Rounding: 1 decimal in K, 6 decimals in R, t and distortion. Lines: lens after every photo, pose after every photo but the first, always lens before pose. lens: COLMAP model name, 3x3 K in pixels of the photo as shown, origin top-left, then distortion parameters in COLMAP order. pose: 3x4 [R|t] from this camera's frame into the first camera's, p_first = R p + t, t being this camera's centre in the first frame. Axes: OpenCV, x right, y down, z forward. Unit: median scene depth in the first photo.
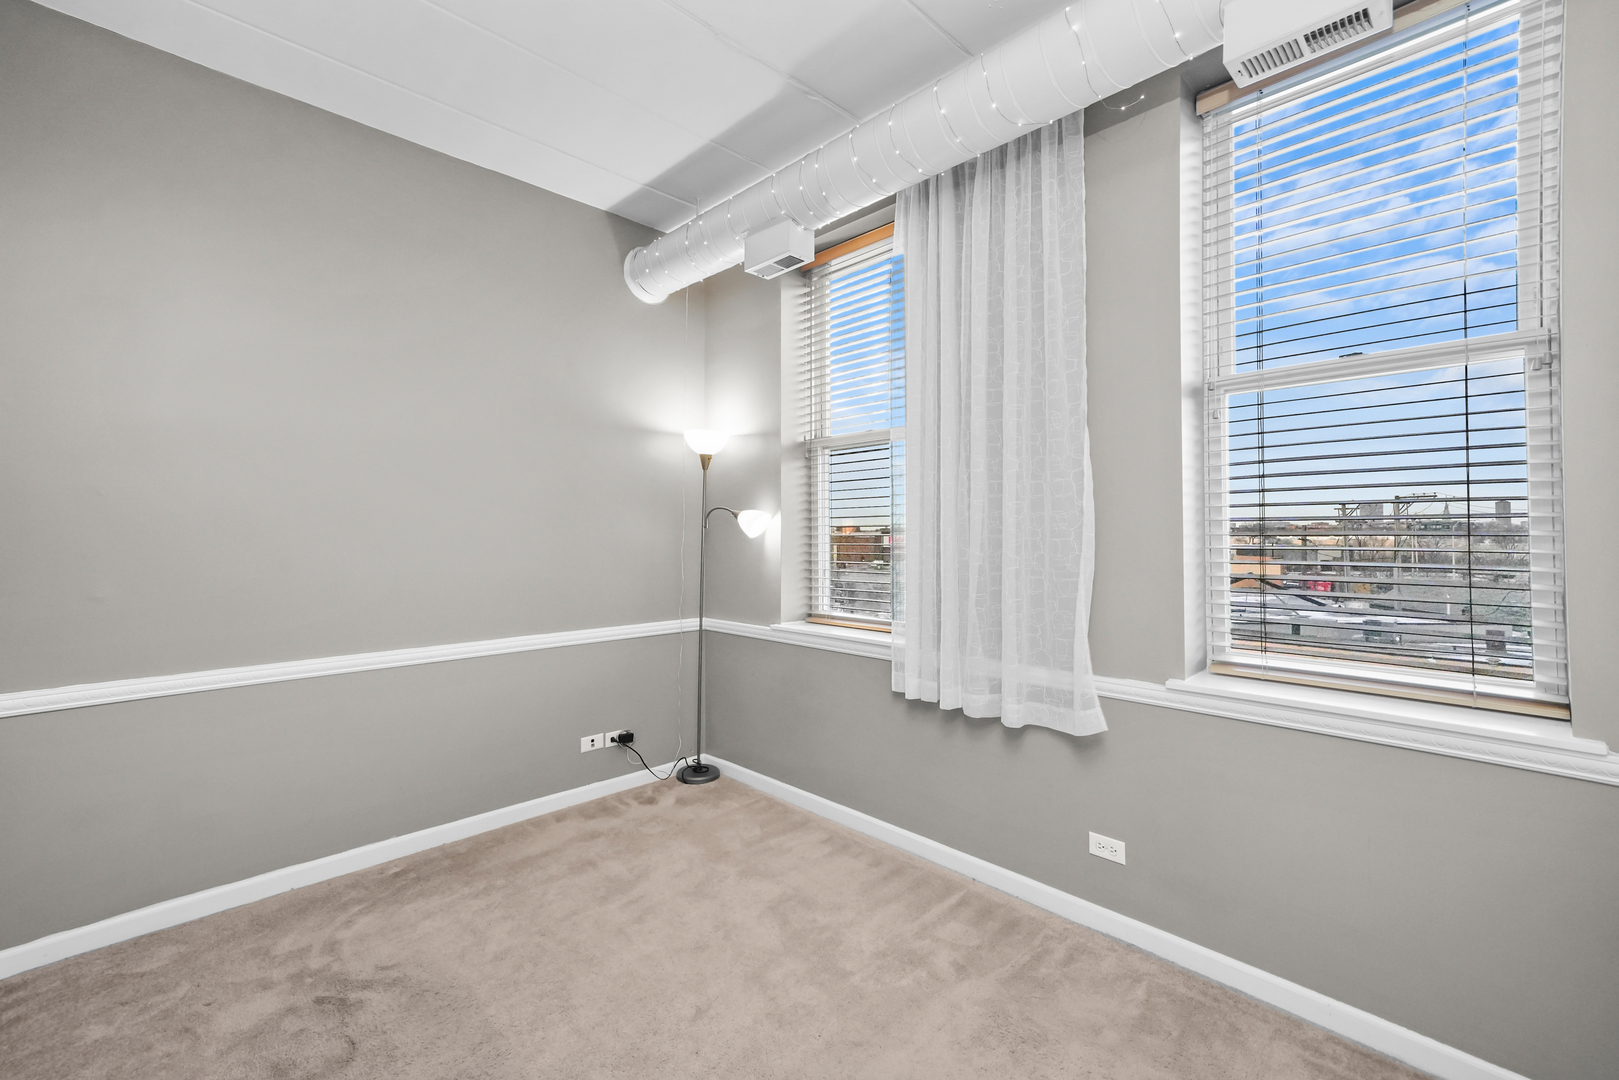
lens RADIAL K [[685.9, 0, 810.5], [0, 685.9, 526.2], [0, 0, 1]] dist [-0.000073, 0.000004]
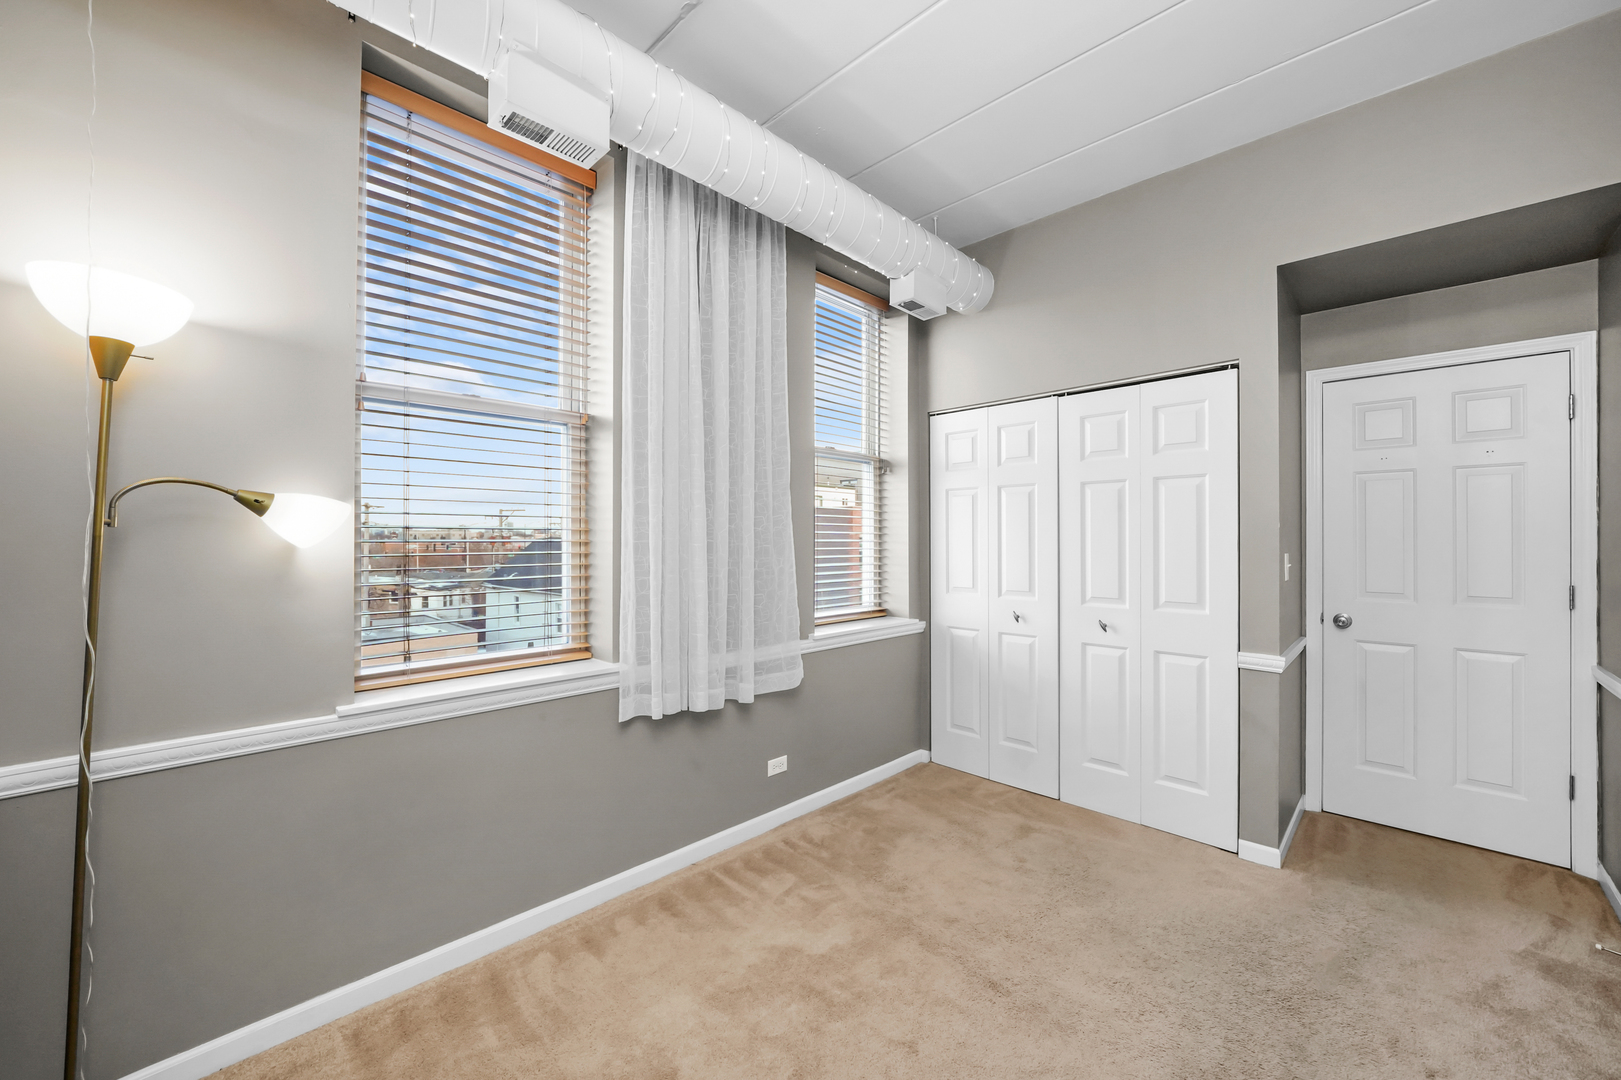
lens RADIAL K [[626.9, 0, 808.7], [0, 626.9, 543.1], [0, 0, 1]] dist [-0.010121, 0.000170]
pose [[-0.021989, -0.003736, 0.999751, -0.722445], [-0.010359, 0.999940, 0.003509, 0.009253], [-0.999705, -0.010279, -0.022027, 0.832465]]
